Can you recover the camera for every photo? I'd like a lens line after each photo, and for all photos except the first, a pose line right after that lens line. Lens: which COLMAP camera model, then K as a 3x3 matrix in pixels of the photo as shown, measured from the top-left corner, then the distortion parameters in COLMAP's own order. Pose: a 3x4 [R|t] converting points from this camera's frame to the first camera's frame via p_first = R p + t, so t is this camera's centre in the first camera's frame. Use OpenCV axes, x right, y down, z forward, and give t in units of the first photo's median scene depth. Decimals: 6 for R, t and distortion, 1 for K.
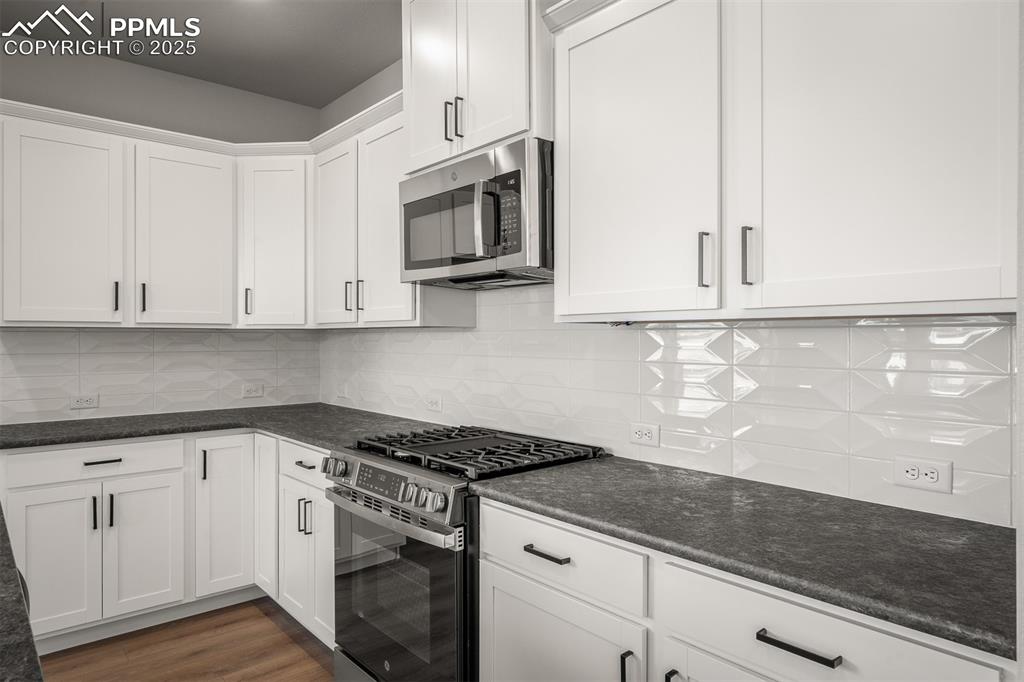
lens RADIAL K [[637.0, 0, 507.4], [0, 637.0, 337.5], [0, 0, 1]] dist [-0.007018, 0.001645]
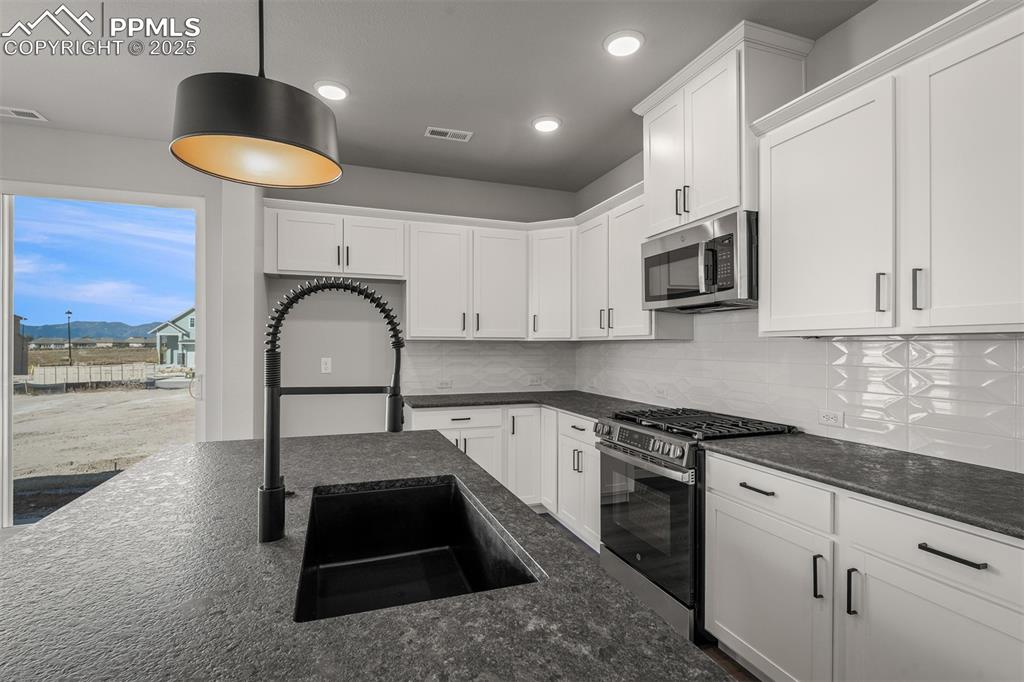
lens RADIAL K [[488.9, 0, 512.6], [0, 488.9, 345.1], [0, 0, 1]] dist [-0.001341, 0.000221]
pose [[0.934302, 0.001631, -0.356478, -0.047728], [-0.002478, 0.999995, -0.001920, -0.001194], [0.356473, 0.002677, 0.934302, -0.214716]]
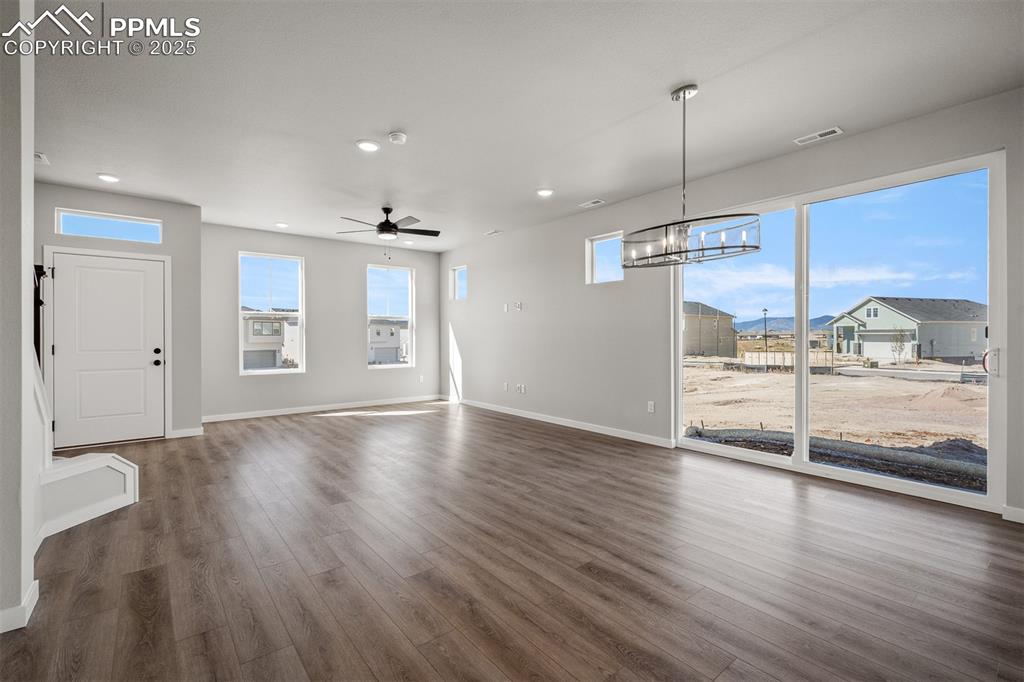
lens RADIAL K [[456.0, 0, 510.5], [0, 456.0, 339.5], [0, 0, 1]] dist [-0.014770, -0.001704]
pose [[-0.036555, 0.005360, -0.999317, -0.200261], [0.002192, 0.999984, 0.005284, 0.060247], [0.999329, -0.001997, -0.036566, -0.465872]]
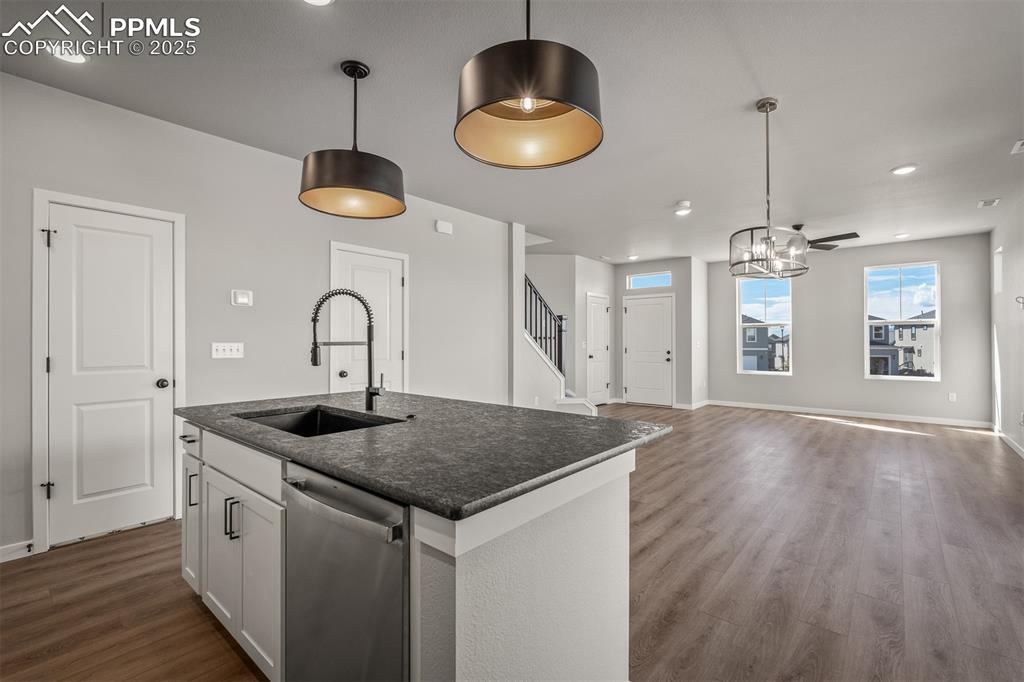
lens RADIAL K [[456.0, 0, 514.4], [0, 456.0, 338.8], [0, 0, 1]] dist [-0.014770, -0.001704]
pose [[-0.987708, 0.002999, -0.156280, -0.600379], [0.004514, 0.999946, -0.009337, 0.043924], [0.156244, -0.009928, -0.987669, 1.145009]]
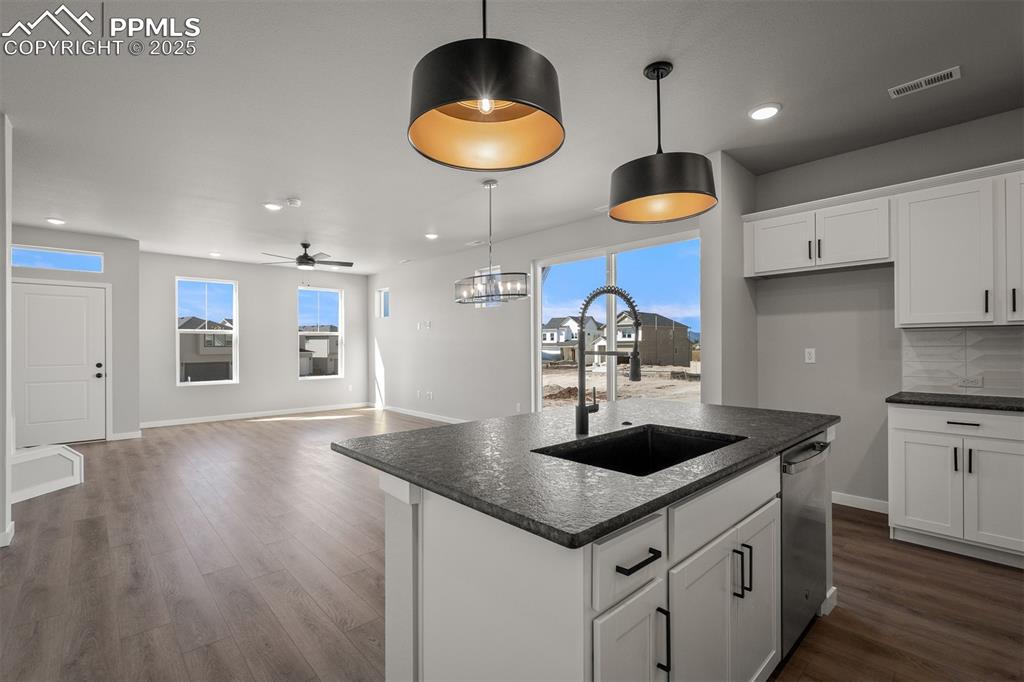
lens RADIAL K [[456.0, 0, 514.9], [0, 456.0, 347.3], [0, 0, 1]] dist [-0.014770, -0.001704]
pose [[0.046222, 0.000078, -0.998931, 0.342548], [0.004979, 0.999988, 0.000308, 0.031894], [0.998919, -0.004988, 0.046221, -0.009458]]
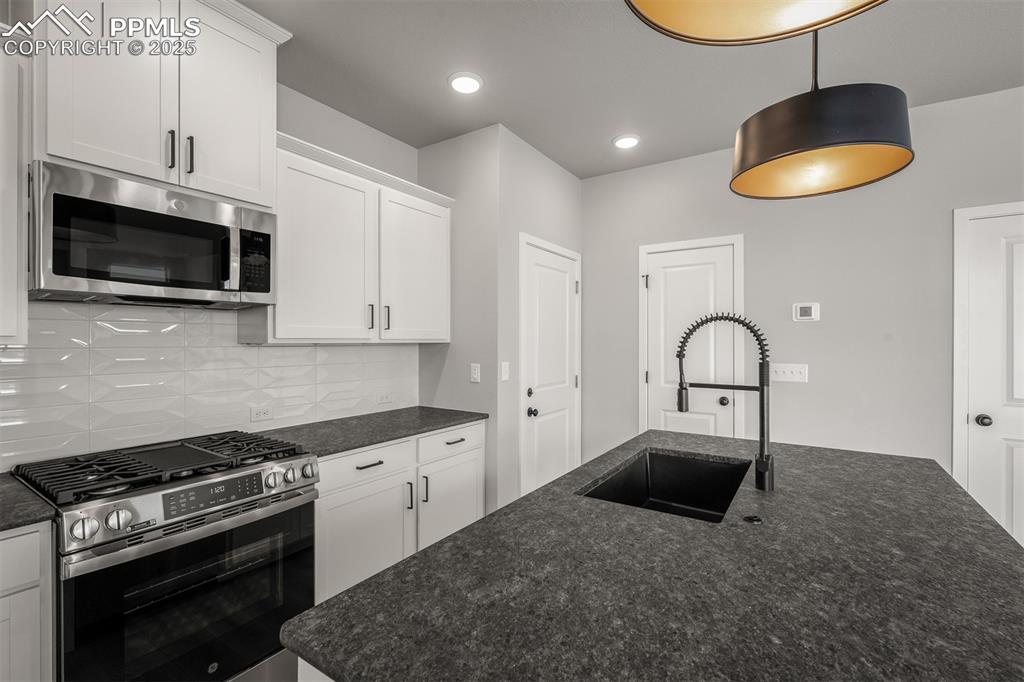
lens RADIAL K [[456.0, 0, 508.7], [0, 456.0, 343.3], [0, 0, 1]] dist [-0.014770, -0.001704]
pose [[-0.264810, 0.001821, 0.964299, -0.972533], [0.002175, 0.999997, -0.001291, -0.020322], [-0.964298, 0.001755, -0.264813, 0.678101]]
